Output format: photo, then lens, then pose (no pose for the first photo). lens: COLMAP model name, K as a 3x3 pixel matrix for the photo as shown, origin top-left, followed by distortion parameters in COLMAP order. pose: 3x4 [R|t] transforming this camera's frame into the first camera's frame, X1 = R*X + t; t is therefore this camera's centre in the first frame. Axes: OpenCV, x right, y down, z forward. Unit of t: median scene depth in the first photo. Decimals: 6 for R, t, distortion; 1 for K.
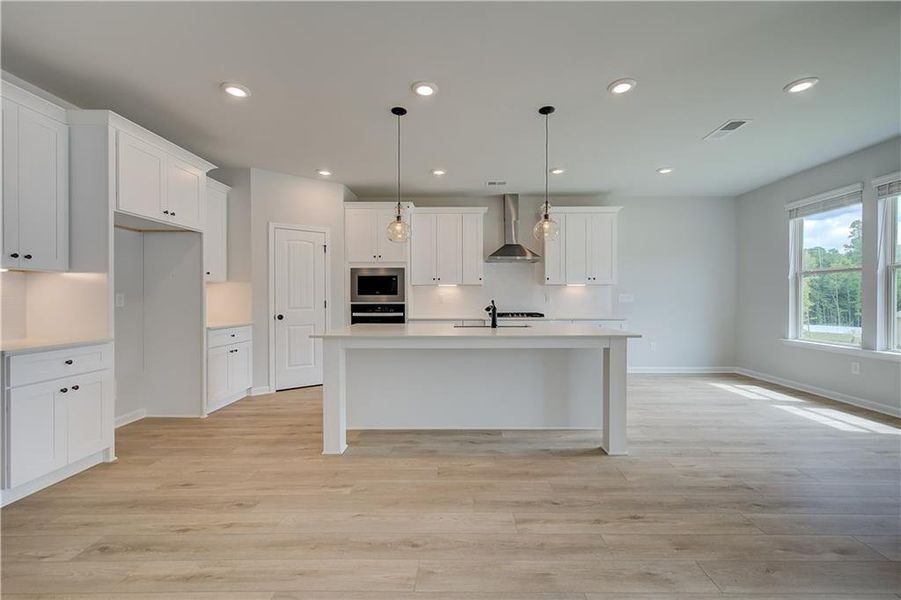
lens RADIAL K [[370.9, 0, 461.0], [0, 370.9, 297.2], [0, 0, 1]] dist [0.003511, -0.000027]
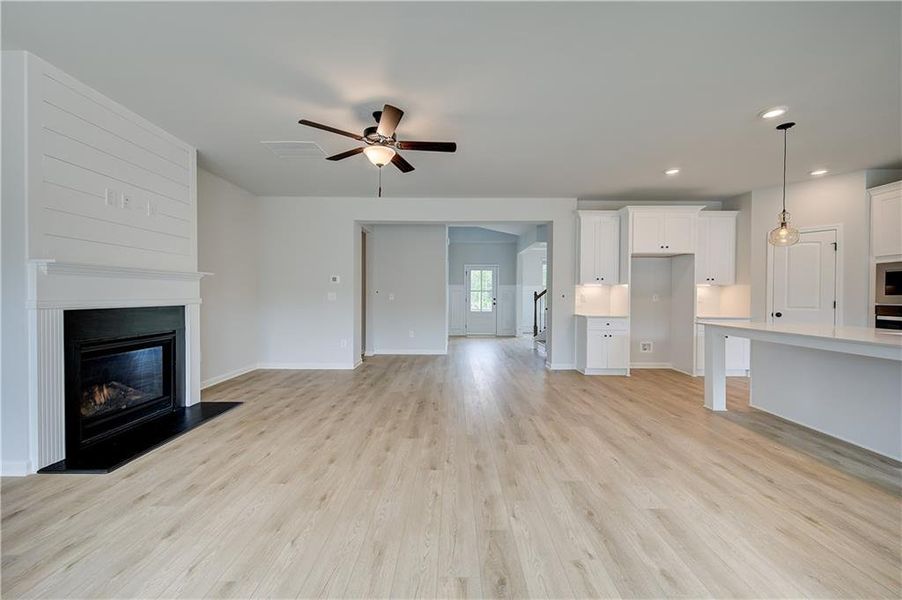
lens RADIAL K [[360.2, 0, 454.2], [0, 360.2, 299.9], [0, 0, 1]] dist [0.001334, -0.000013]
pose [[0.004458, 0.012517, -0.999912, 0.675921], [-0.004730, 0.999911, 0.012496, 0.000079], [0.999979, 0.004674, 0.004517, 0.020367]]
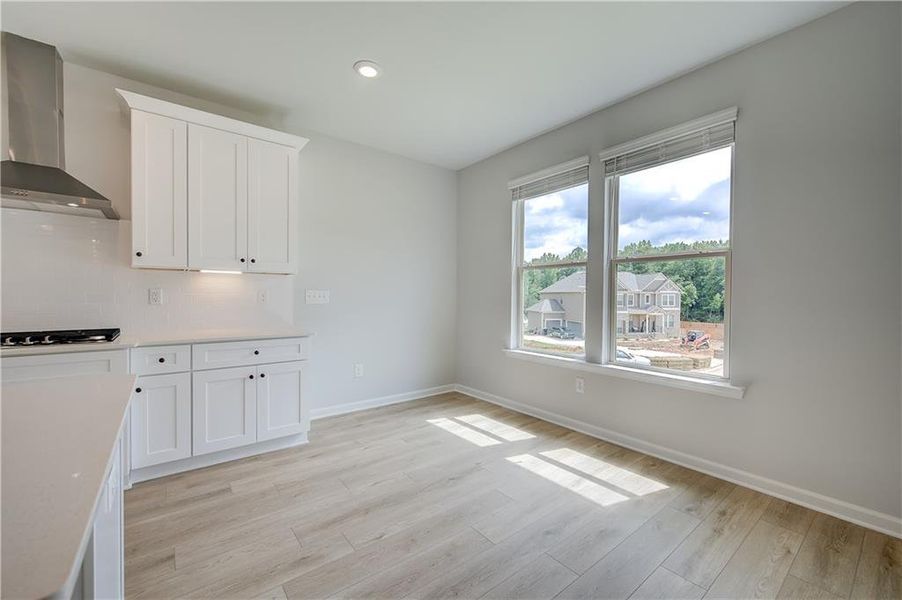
lens RADIAL K [[365.4, 0, 453.4], [0, 365.4, 299.8], [0, 0, 1]] dist [-0.000133, 0.000280]
pose [[0.782343, 0.000721, 0.622847, 0.340306], [-0.008127, 0.999926, 0.009051, -0.000946], [-0.622795, -0.012143, 0.782291, 0.537134]]
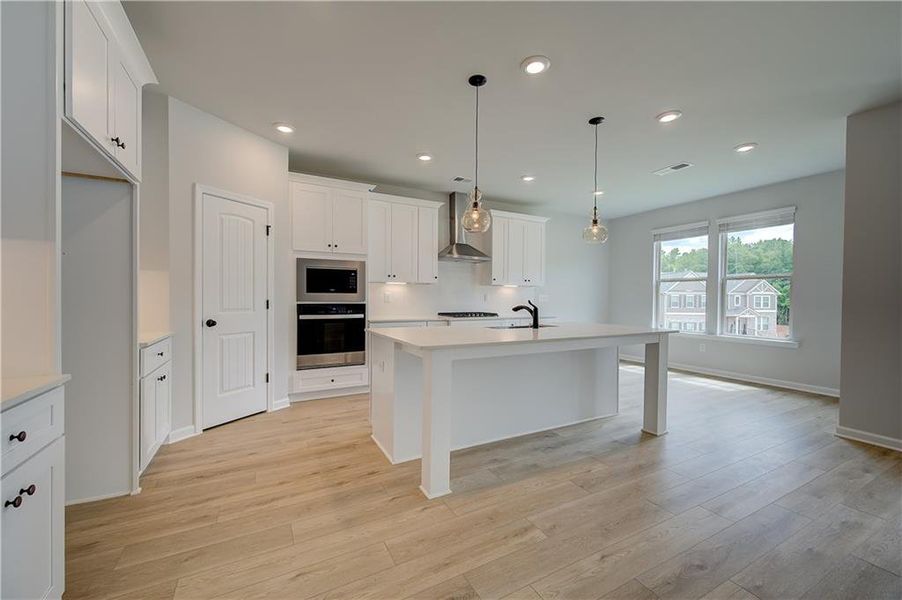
lens RADIAL K [[360.2, 0, 454.2], [0, 360.2, 299.9], [0, 0, 1]] dist [0.001334, -0.000013]
pose [[0.879241, 0.004001, 0.476360, -0.461025], [-0.009184, 0.999921, 0.008552, 0.000582], [-0.476288, -0.011894, 0.879209, 0.215753]]
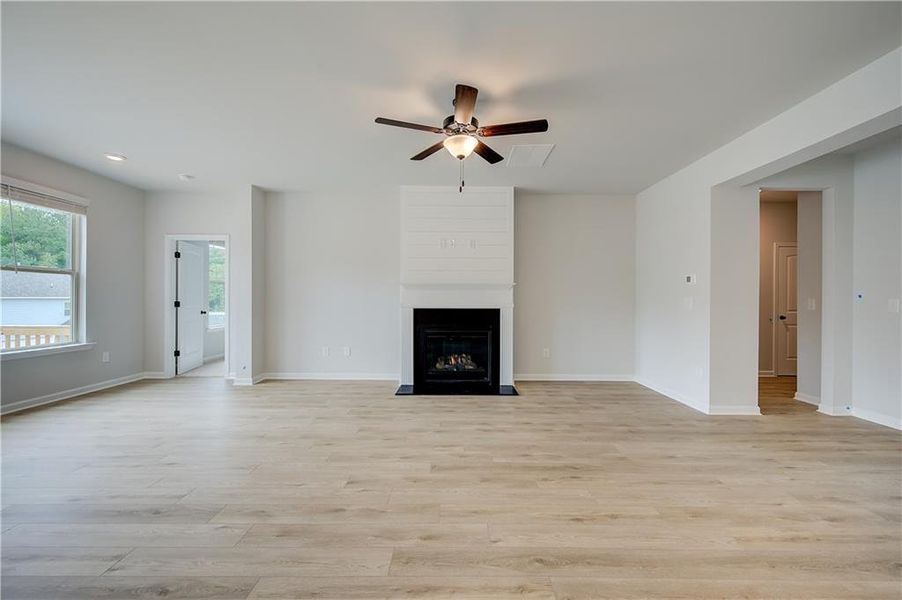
lens RADIAL K [[360.2, 0, 454.2], [0, 360.2, 299.9], [0, 0, 1]] dist [0.001334, -0.000013]
pose [[-0.999952, -0.004596, -0.008682, -0.063803], [-0.004621, 0.999985, 0.002861, -0.003084], [0.008669, 0.002901, -0.999958, 0.551184]]
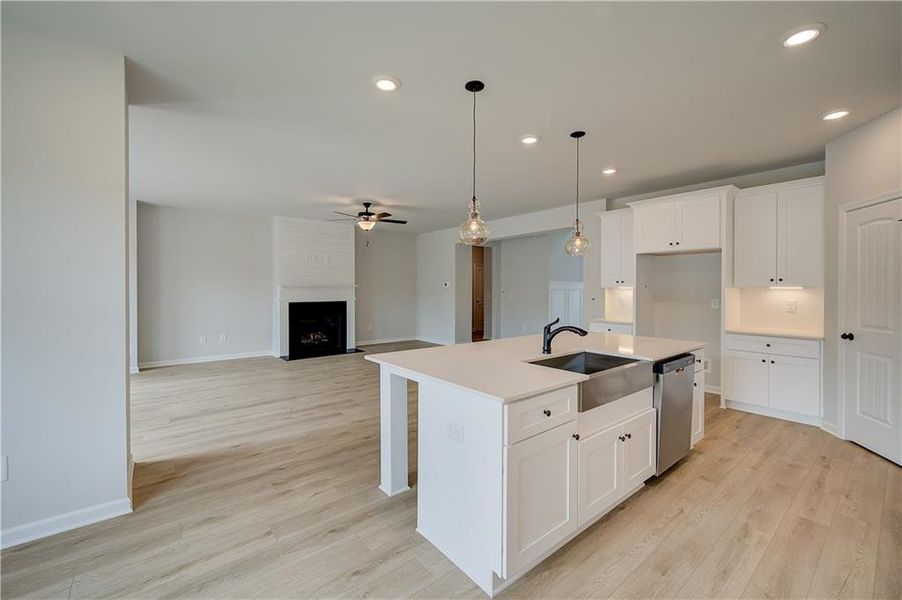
lens RADIAL K [[371.3, 0, 461.5], [0, 371.3, 297.2], [0, 0, 1]] dist [0.003511, -0.000027]
pose [[-0.756116, 0.014485, -0.654277, 0.591391], [-0.003232, 0.999660, 0.025867, -0.043474], [0.654429, 0.021673, -0.755812, 1.213843]]
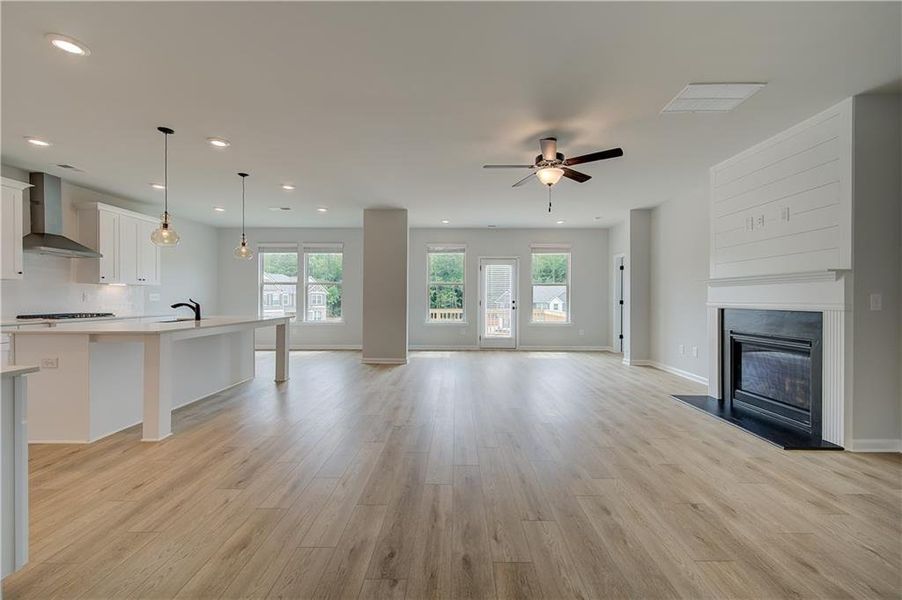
lens RADIAL K [[365.4, 0, 453.4], [0, 365.4, 299.8], [0, 0, 1]] dist [-0.000133, 0.000280]
pose [[0.006413, -0.003507, 0.999973, -0.959959], [-0.003524, 0.999988, 0.003530, 0.003505], [-0.999973, -0.003547, 0.006401, 0.092832]]
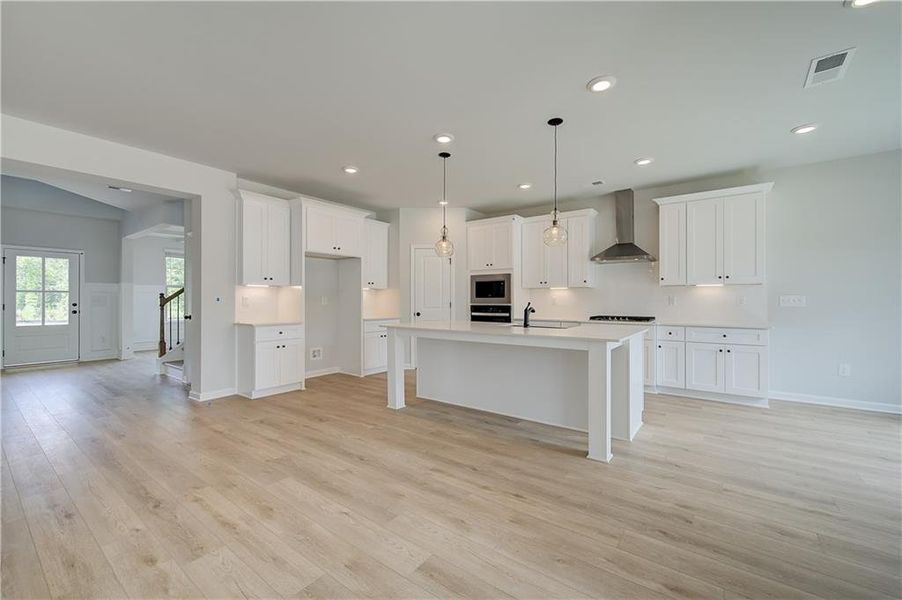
lens RADIAL K [[365.4, 0, 453.4], [0, 365.4, 299.8], [0, 0, 1]] dist [-0.000133, 0.000280]
pose [[0.807564, 0.001806, -0.589777, 0.458212], [-0.000999, 0.999998, 0.001695, -0.000990], [0.589779, -0.000780, 0.807564, -0.003455]]
